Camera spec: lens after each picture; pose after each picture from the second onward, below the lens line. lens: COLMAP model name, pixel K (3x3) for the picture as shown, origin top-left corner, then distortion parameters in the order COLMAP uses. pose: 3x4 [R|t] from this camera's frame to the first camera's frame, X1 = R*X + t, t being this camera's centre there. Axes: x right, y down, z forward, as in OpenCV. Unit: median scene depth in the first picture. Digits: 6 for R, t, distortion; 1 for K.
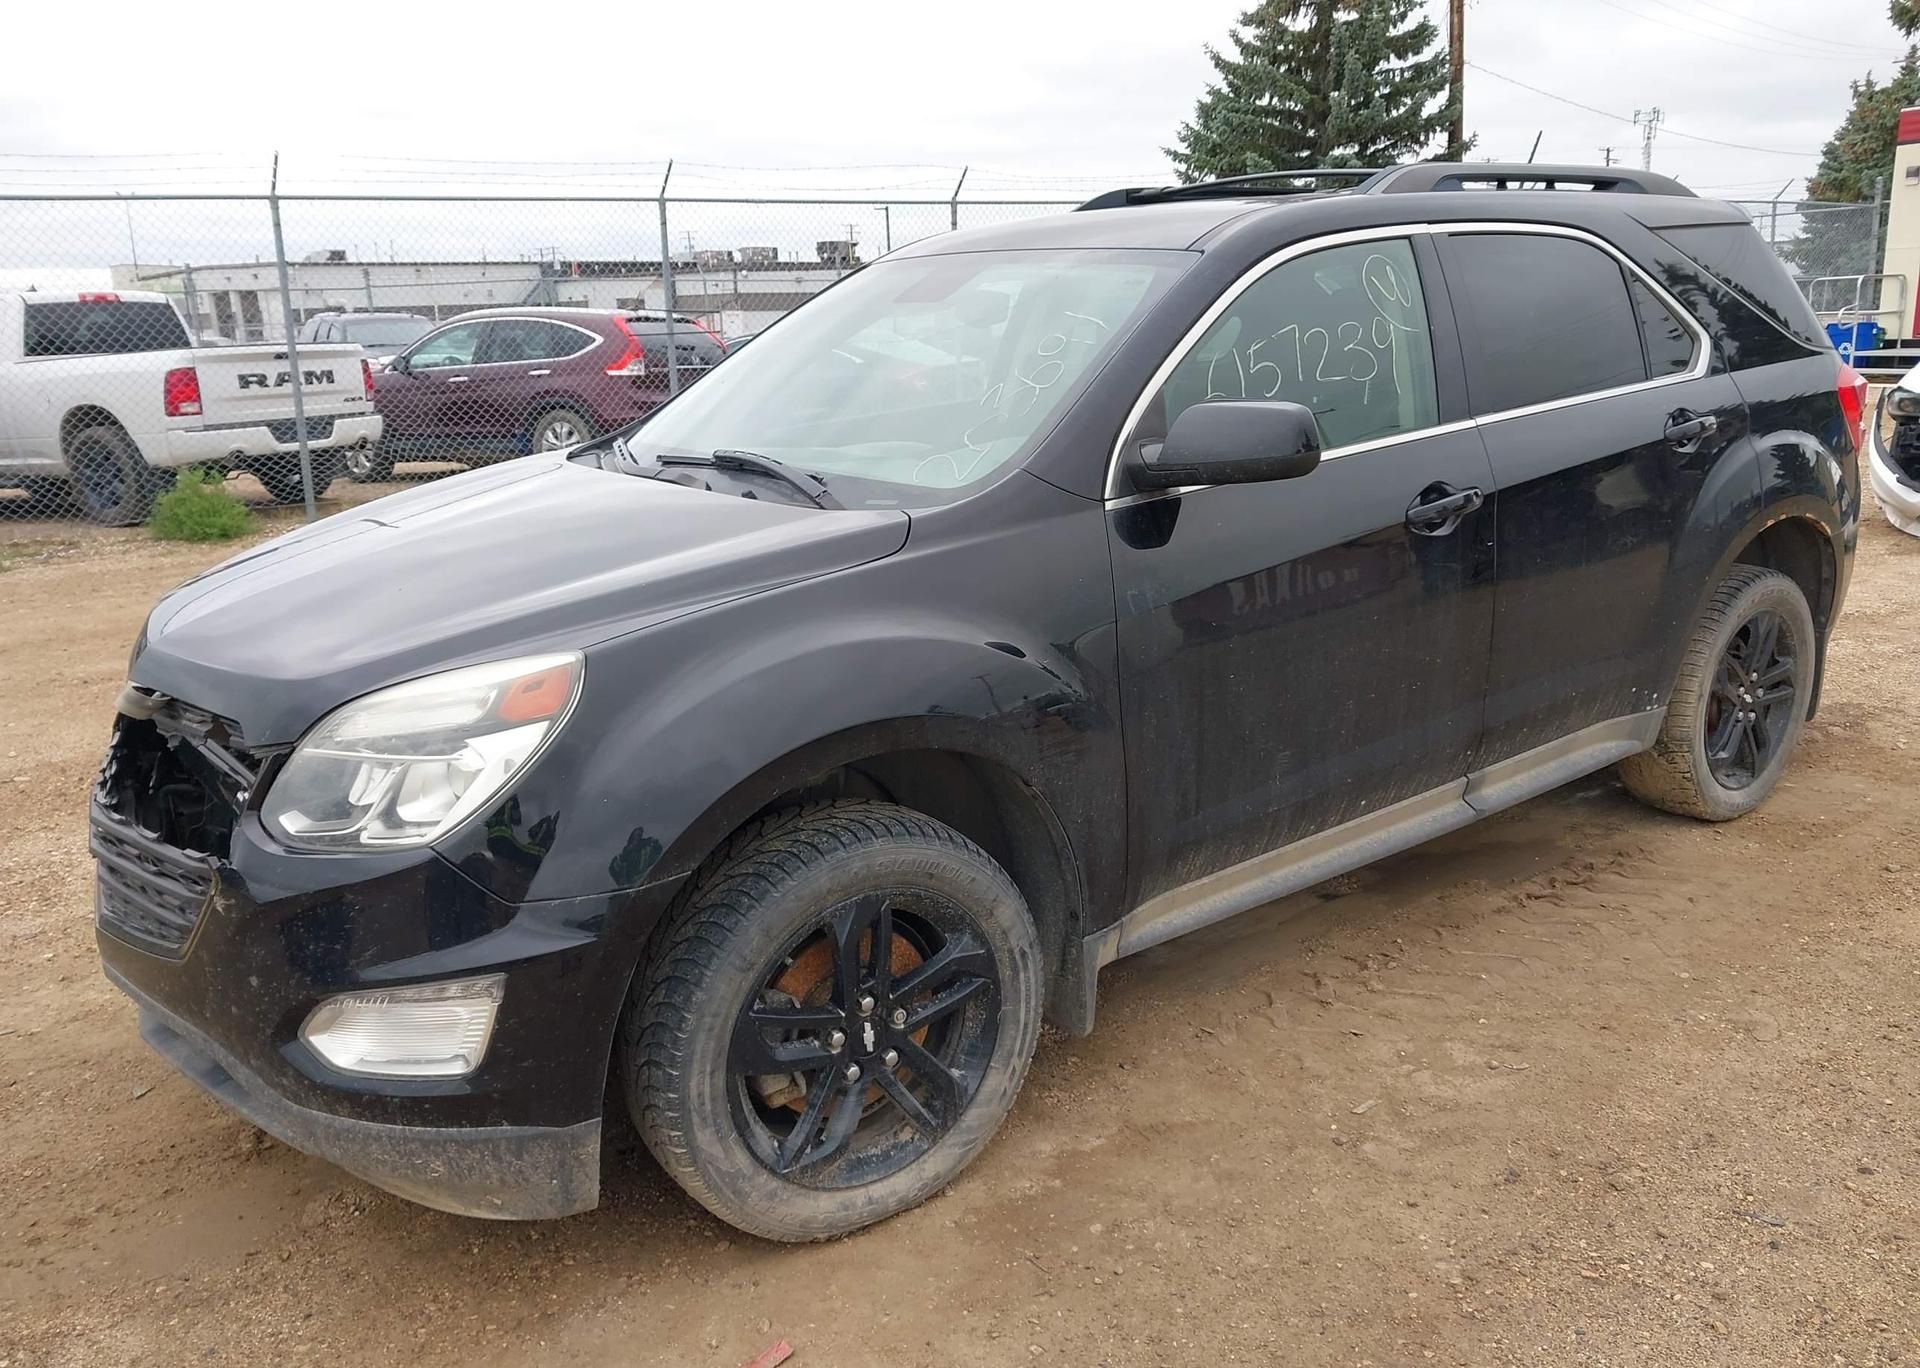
lens RADIAL K [[1490.4, 0, 991.4], [0, 1490.4, 679.5], [0, 0, 1]] dist [0.044627, -0.004224]
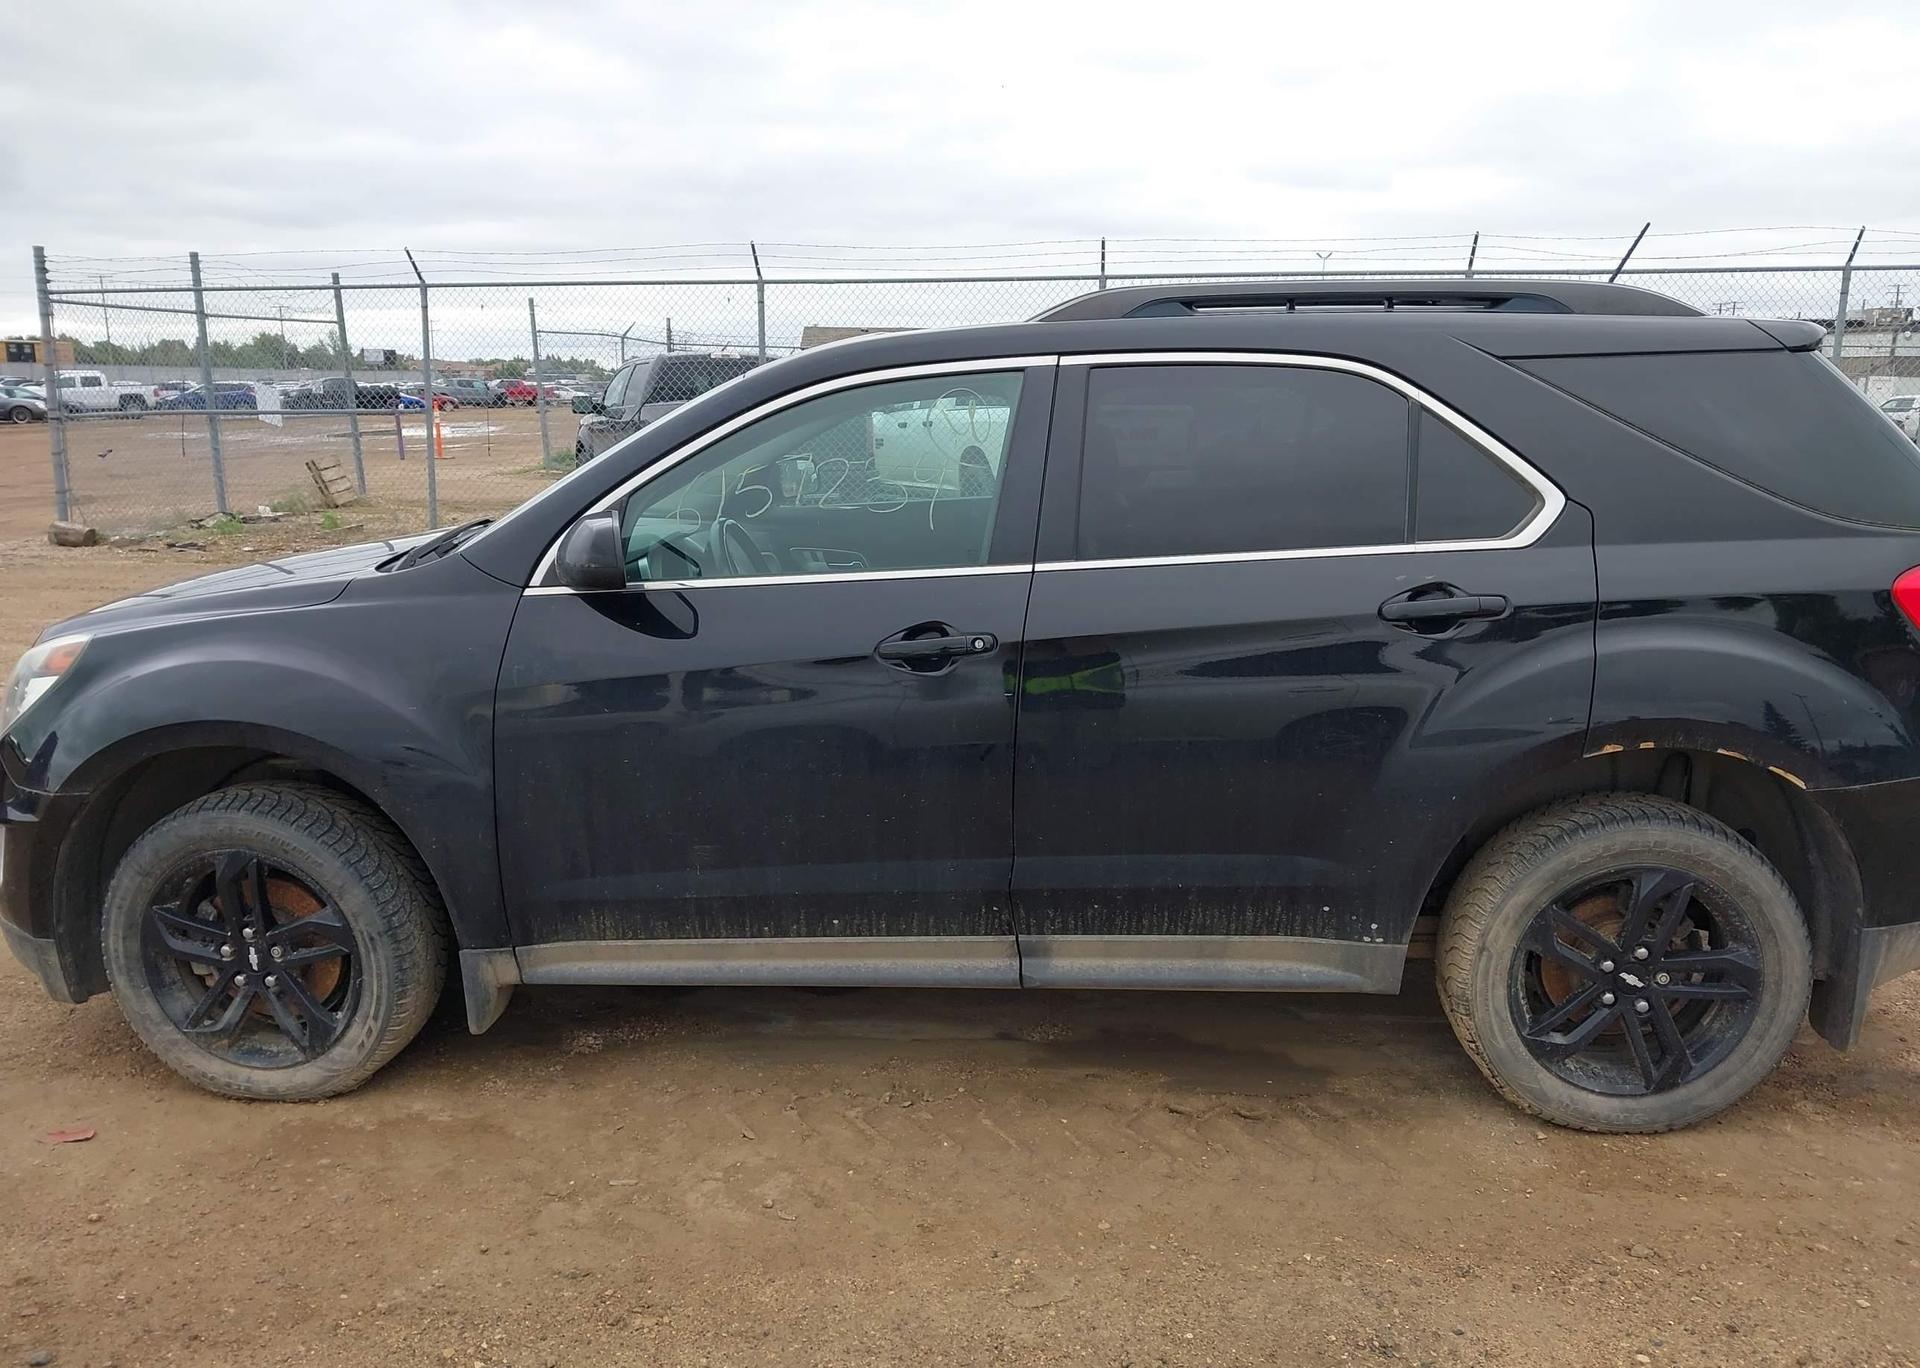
lens RADIAL K [[1434.8, 0, 896.3], [0, 1434.8, 685.8], [0, 0, 1]] dist [0.078573, -0.165896]
pose [[0.749270, 0.169356, -0.640245, 1.008746], [-0.183569, 0.981980, 0.044923, -0.145682], [0.636315, 0.083870, 0.766857, 0.312661]]
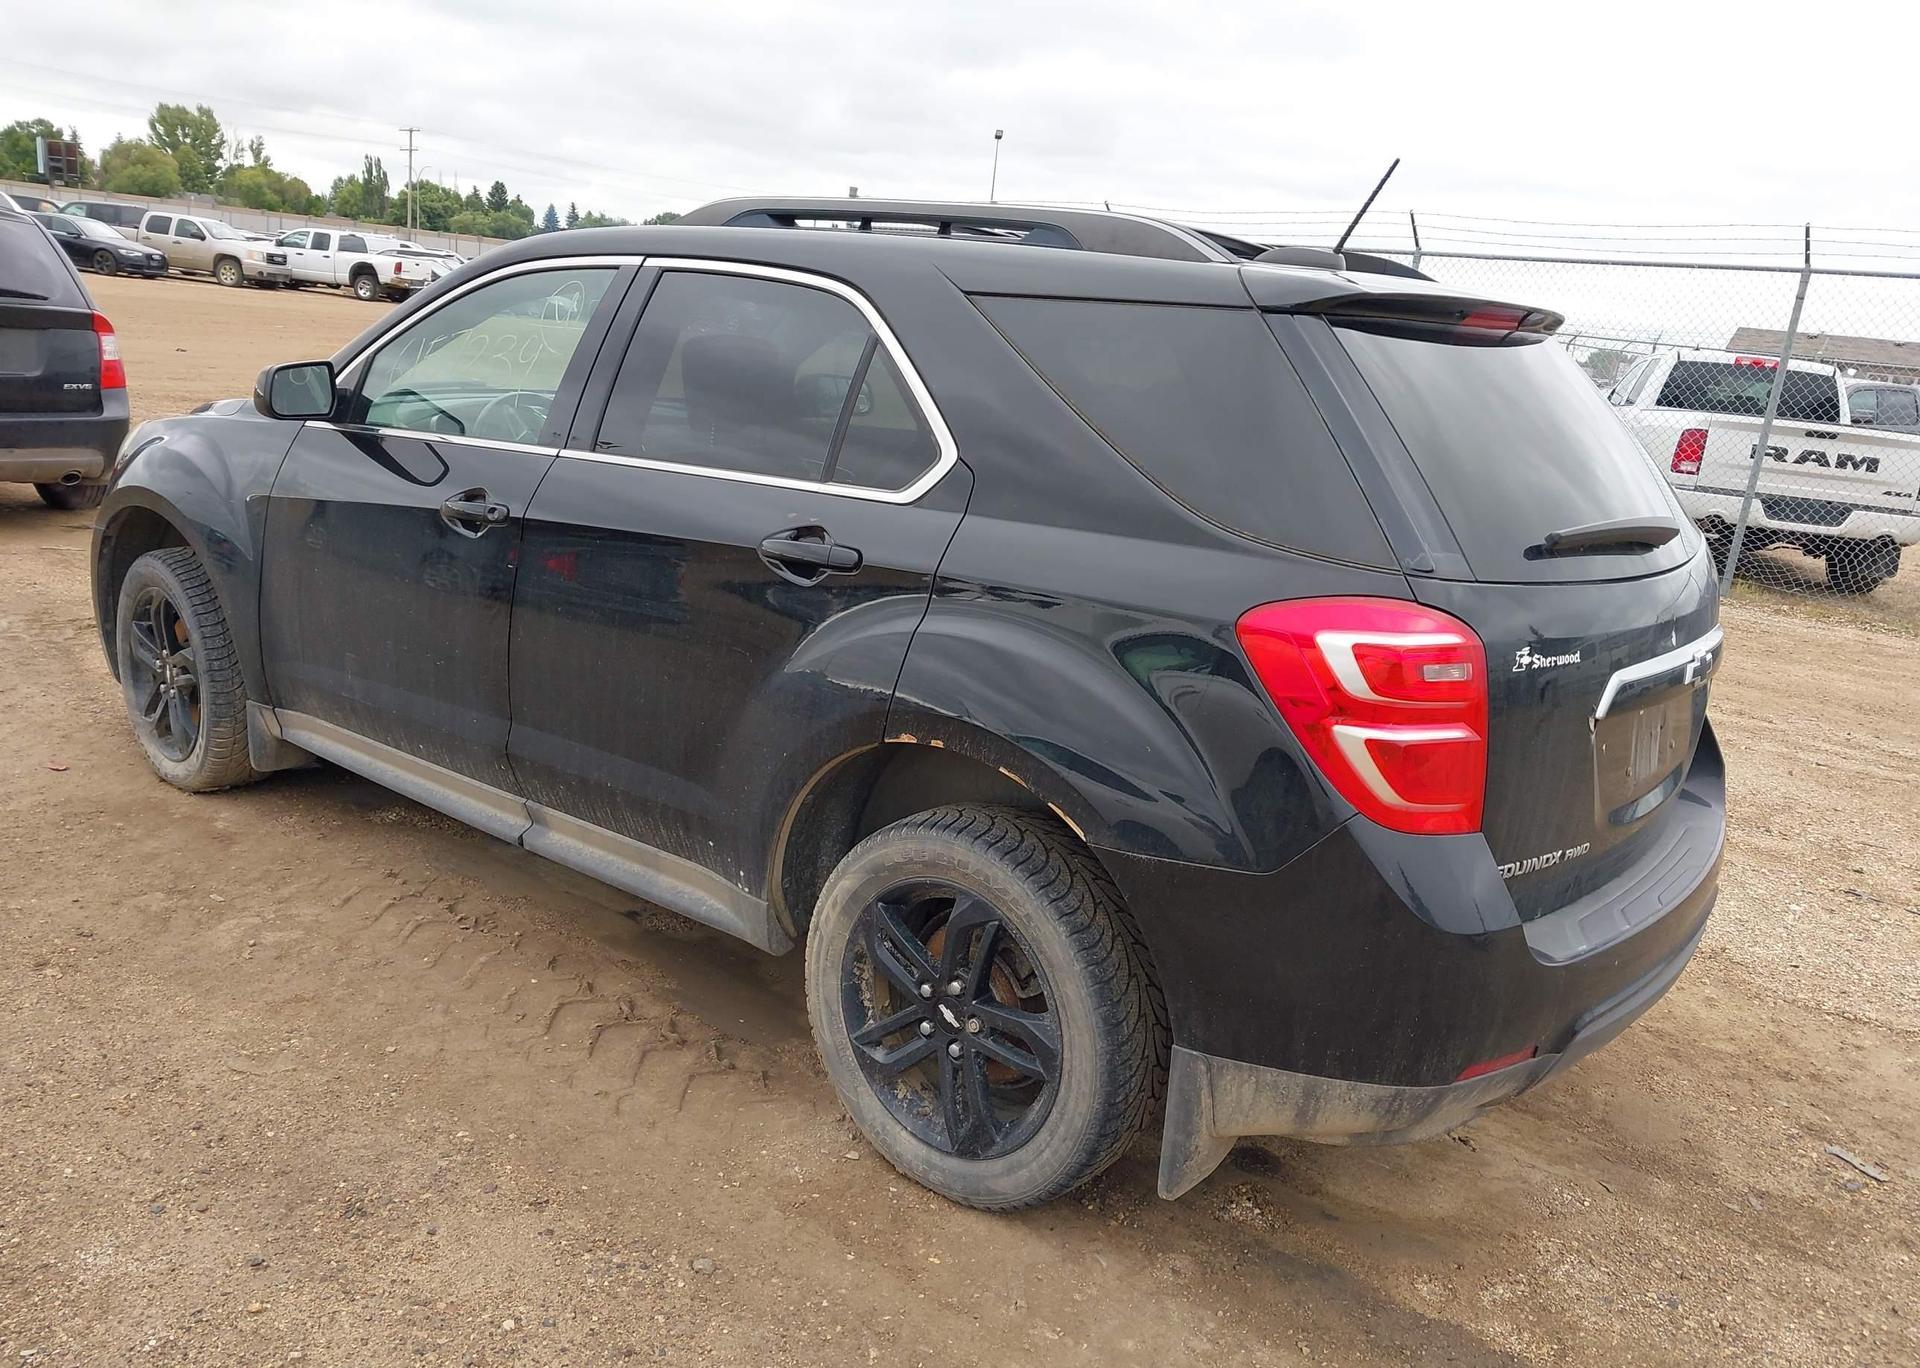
lens RADIAL K [[1517.4, 0, 988.7], [0, 1517.4, 710.8], [0, 0, 1]] dist [0.014123, -0.020672]
pose [[0.247427, 0.305737, -0.919405, 1.627386], [-0.337944, 0.916551, 0.213842, -0.387616], [0.908060, 0.257797, 0.330101, 1.161507]]
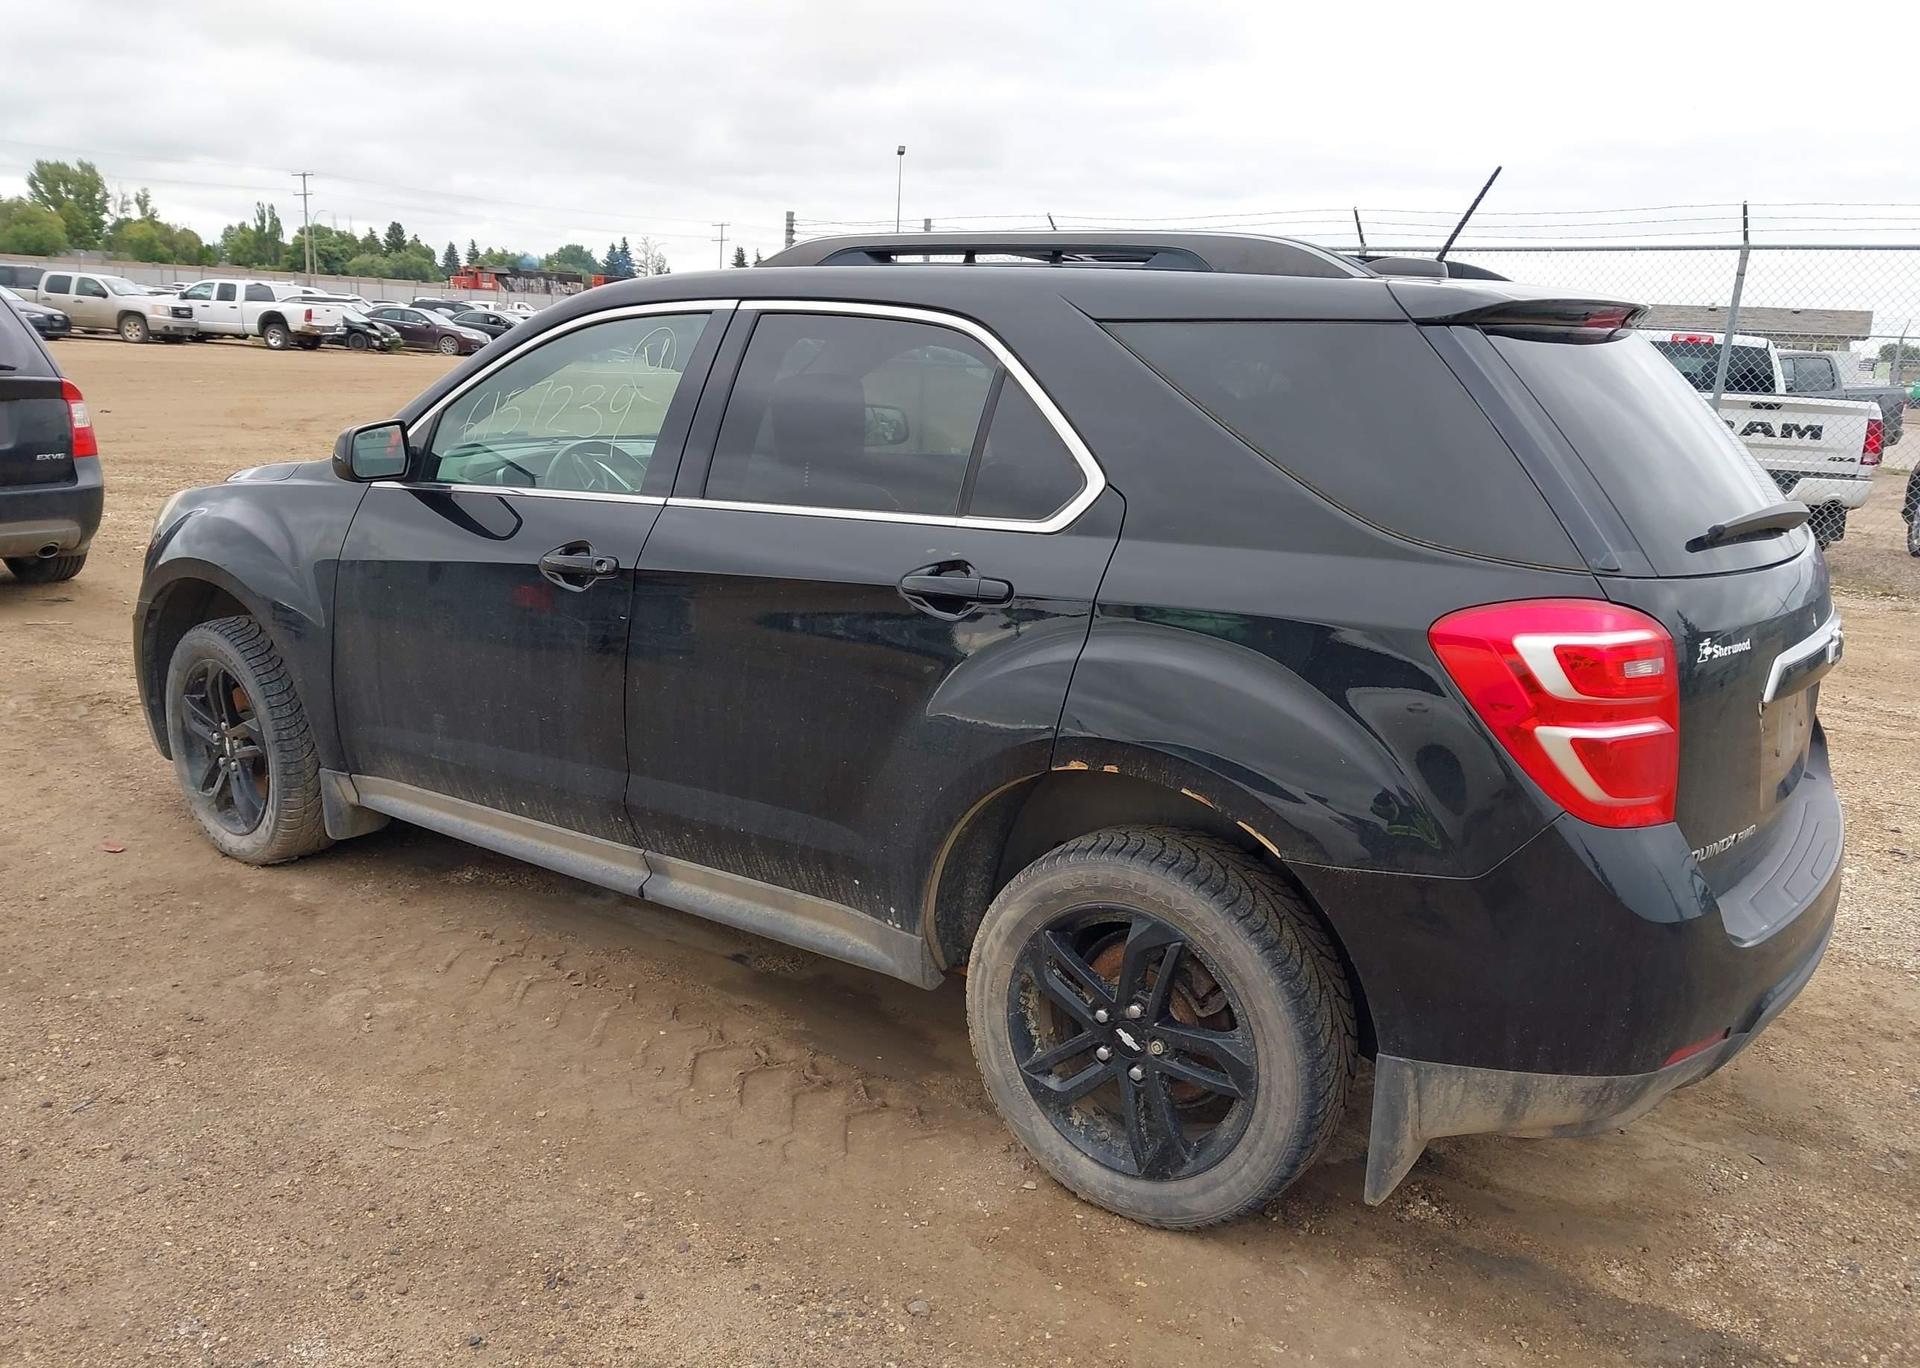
lens RADIAL K [[1517.4, 0, 988.7], [0, 1517.4, 710.8], [0, 0, 1]] dist [0.014123, -0.020672]
pose [[0.305478, 0.280652, -0.909900, 1.586823], [-0.287157, 0.938241, 0.192987, -0.351463], [0.907868, 0.202331, 0.367204, 1.023895]]
